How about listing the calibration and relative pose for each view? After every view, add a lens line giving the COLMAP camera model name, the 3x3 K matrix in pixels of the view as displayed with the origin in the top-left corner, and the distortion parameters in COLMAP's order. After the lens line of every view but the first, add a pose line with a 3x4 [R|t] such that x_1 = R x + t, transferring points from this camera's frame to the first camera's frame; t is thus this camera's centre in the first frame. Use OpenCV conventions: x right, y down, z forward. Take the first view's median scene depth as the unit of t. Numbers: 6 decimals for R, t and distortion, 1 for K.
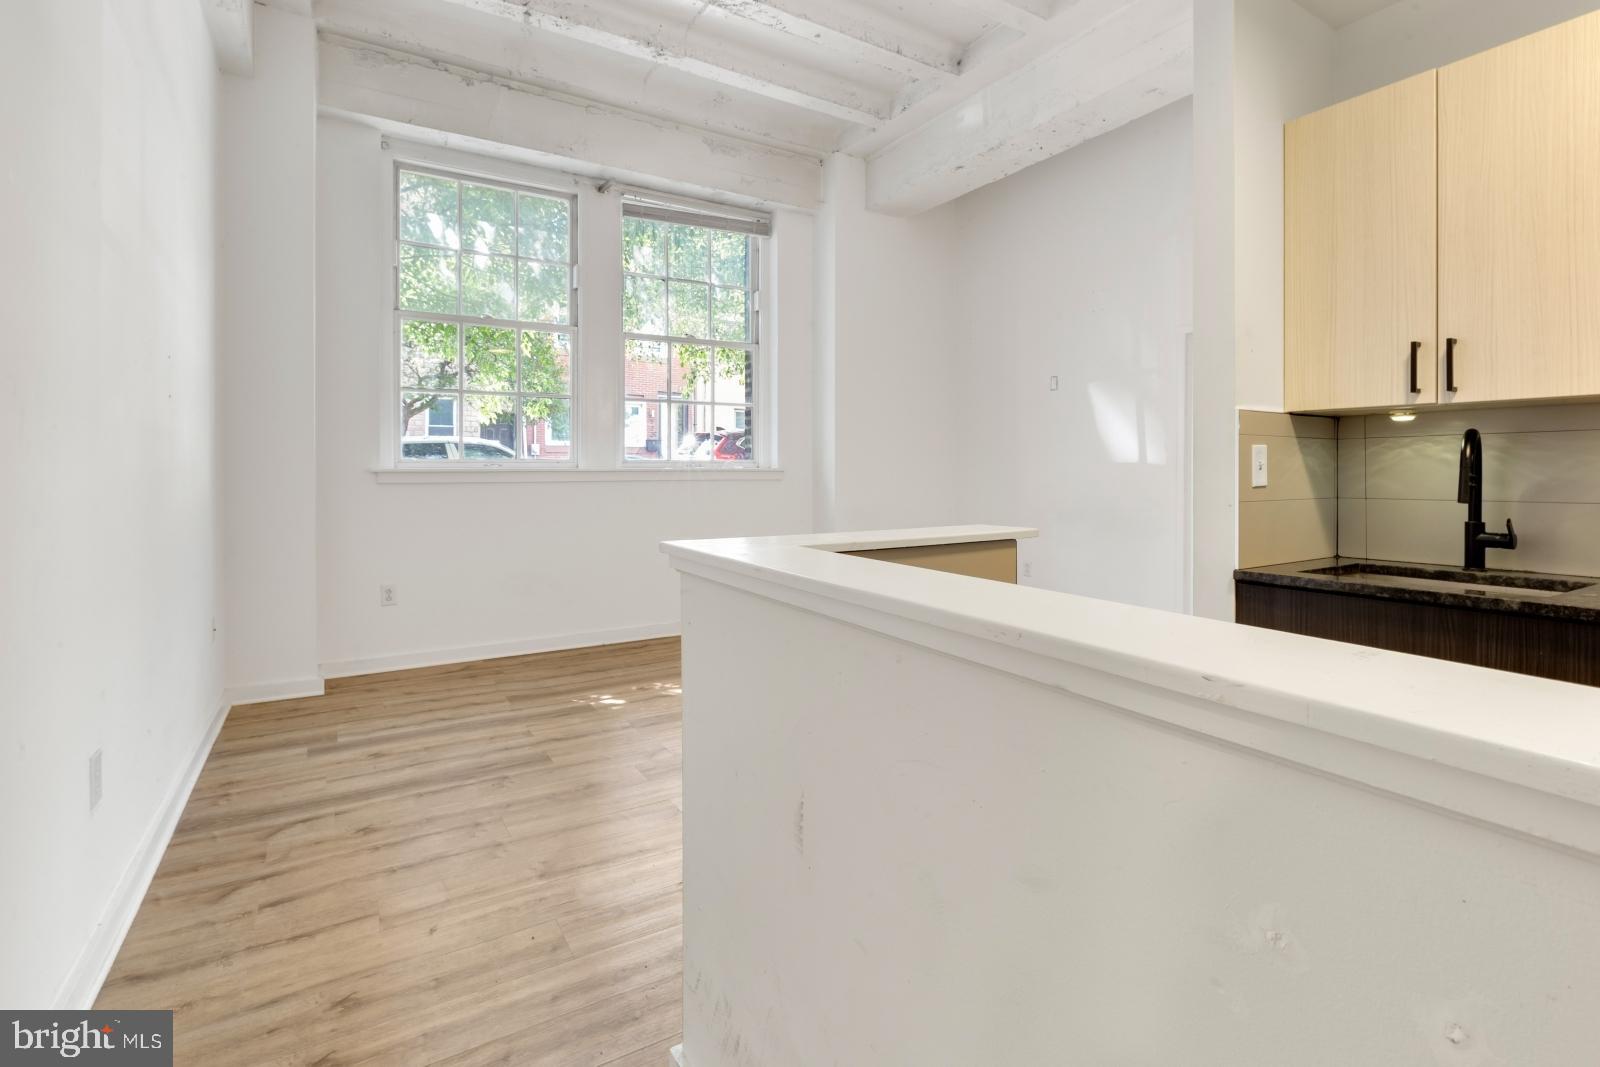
lens RADIAL K [[746.7, 0, 799.5], [0, 746.7, 462.8], [0, 0, 1]] dist [-0.001297, -0.000214]
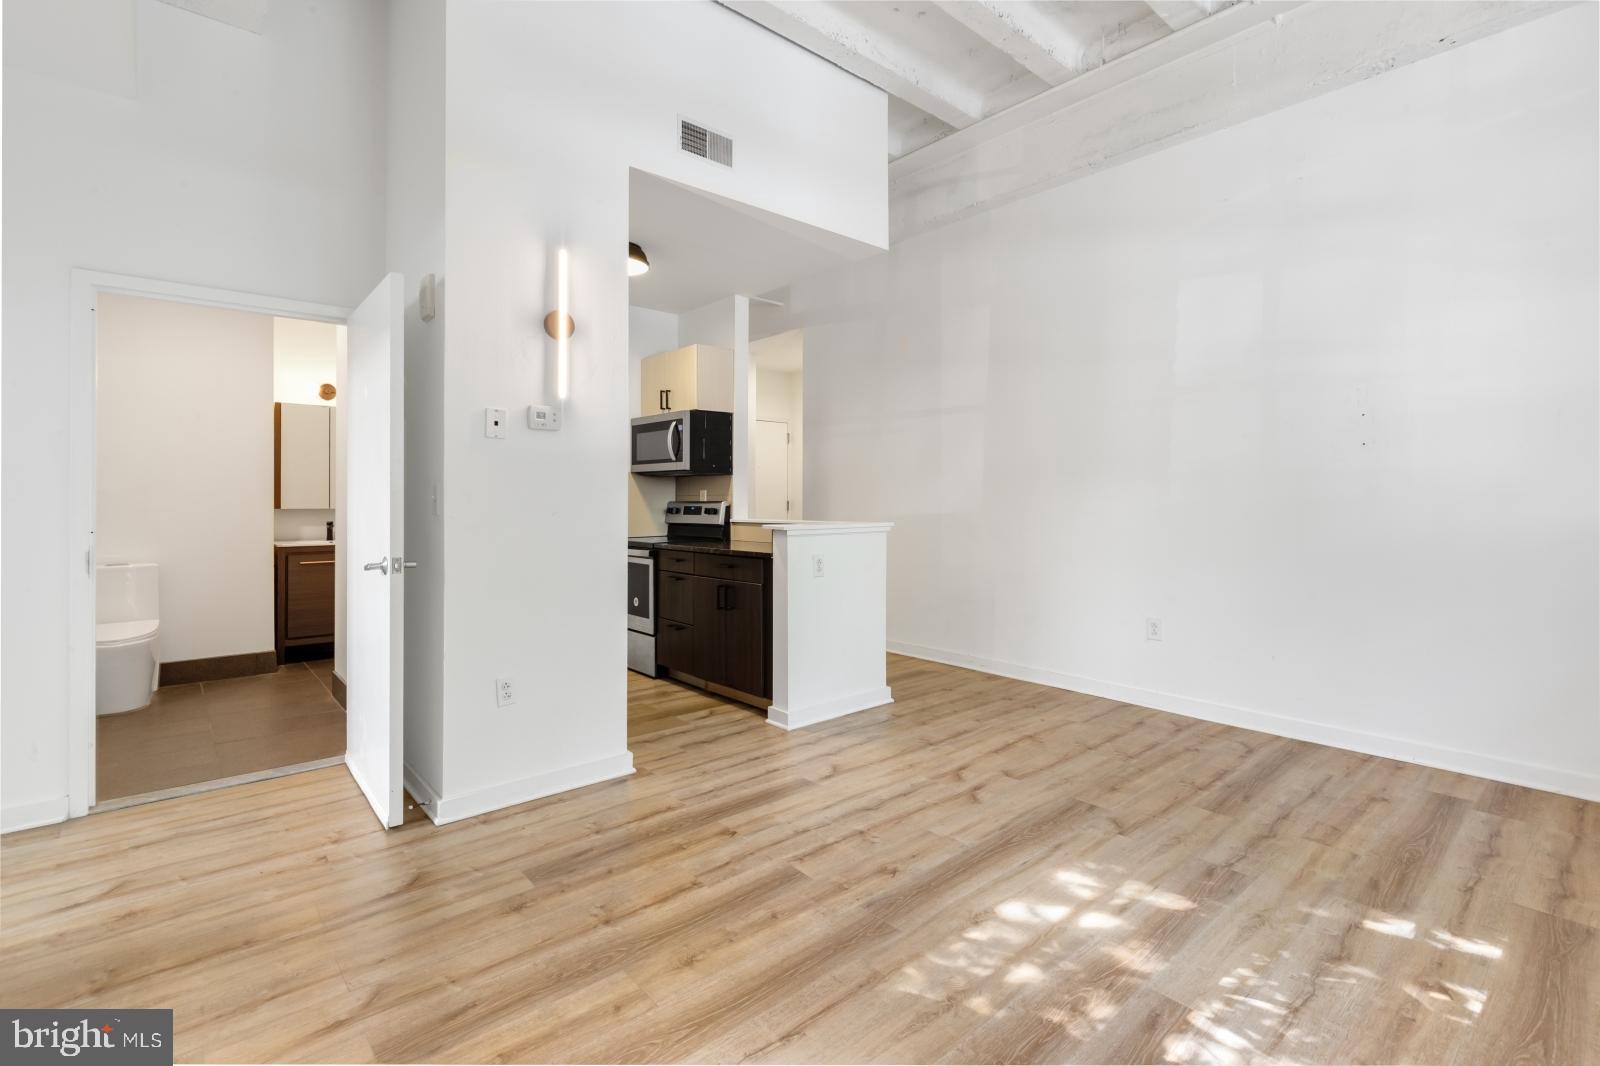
lens RADIAL K [[732.0, 0, 799.2], [0, 732.0, 504.2], [0, 0, 1]] dist [0.002247, 0.000099]
pose [[-0.987255, 0.002891, -0.159120, 0.212180], [0.002678, 0.999995, 0.001552, 0.007187], [0.159124, 0.001106, -0.987258, 1.222093]]
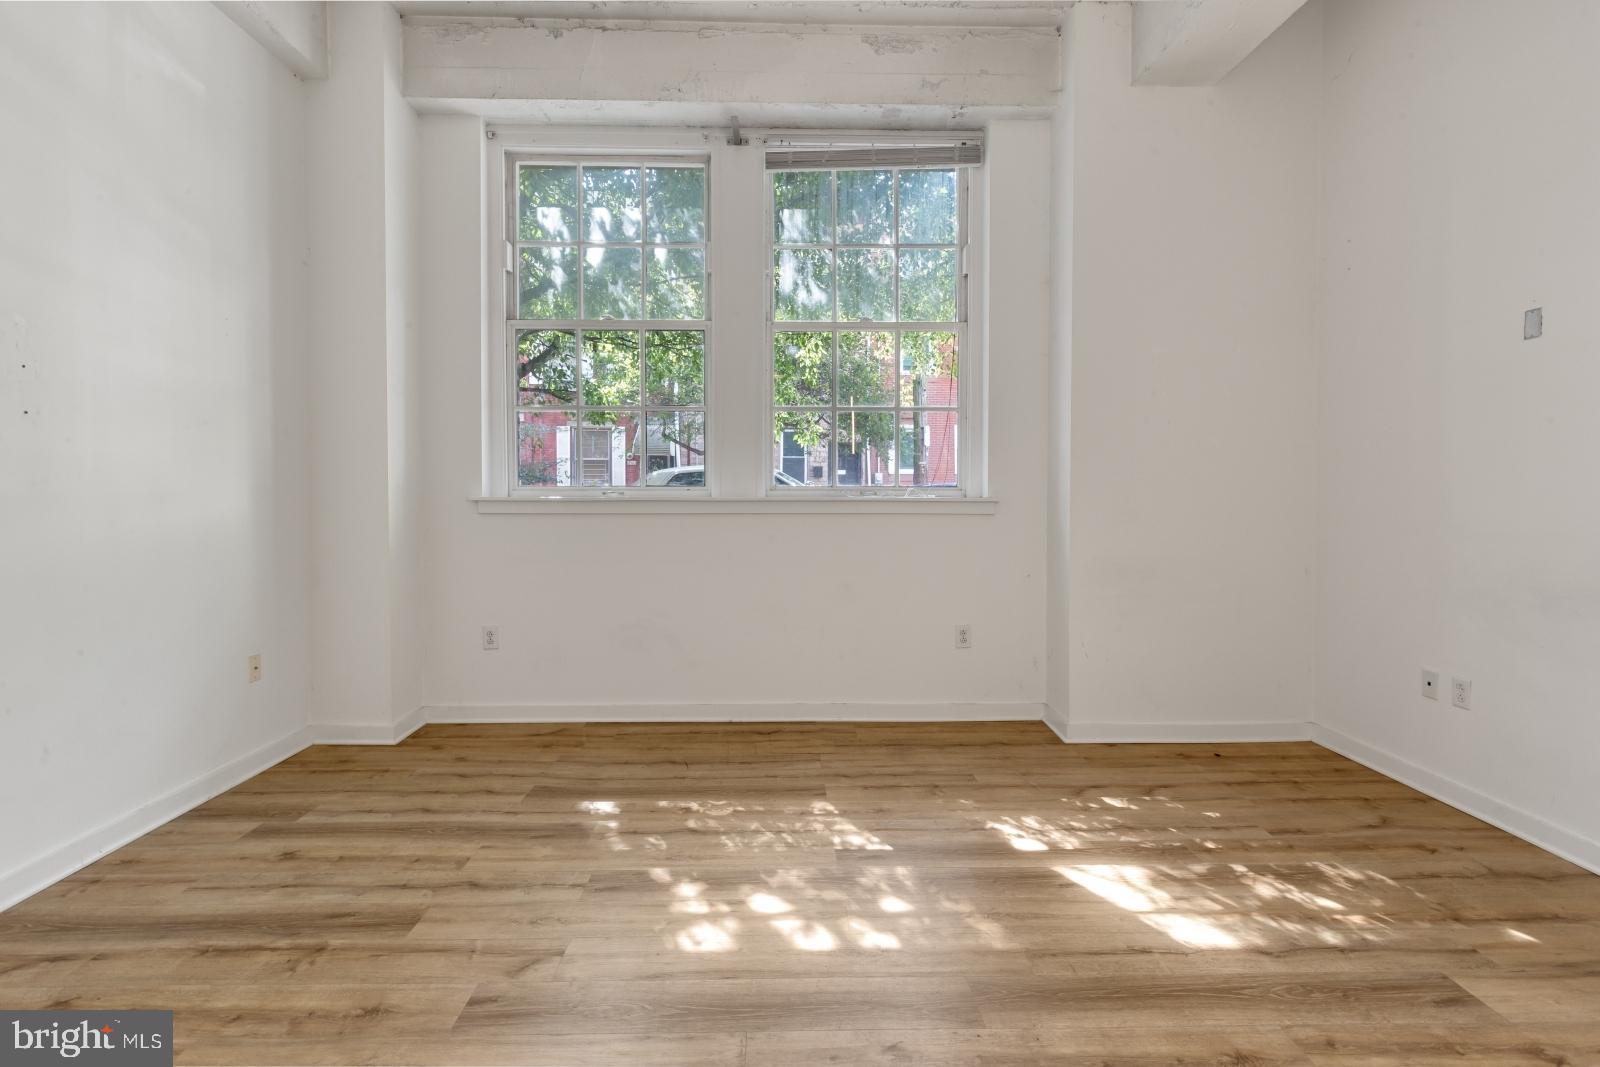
lens RADIAL K [[732.0, 0, 799.2], [0, 732.0, 504.7], [0, 0, 1]] dist [0.002247, 0.000099]
pose [[0.864138, 0.006532, -0.503213, 0.200641], [0.002265, 0.999855, 0.016867, 0.003111], [0.503250, -0.015715, 0.863998, 0.407363]]
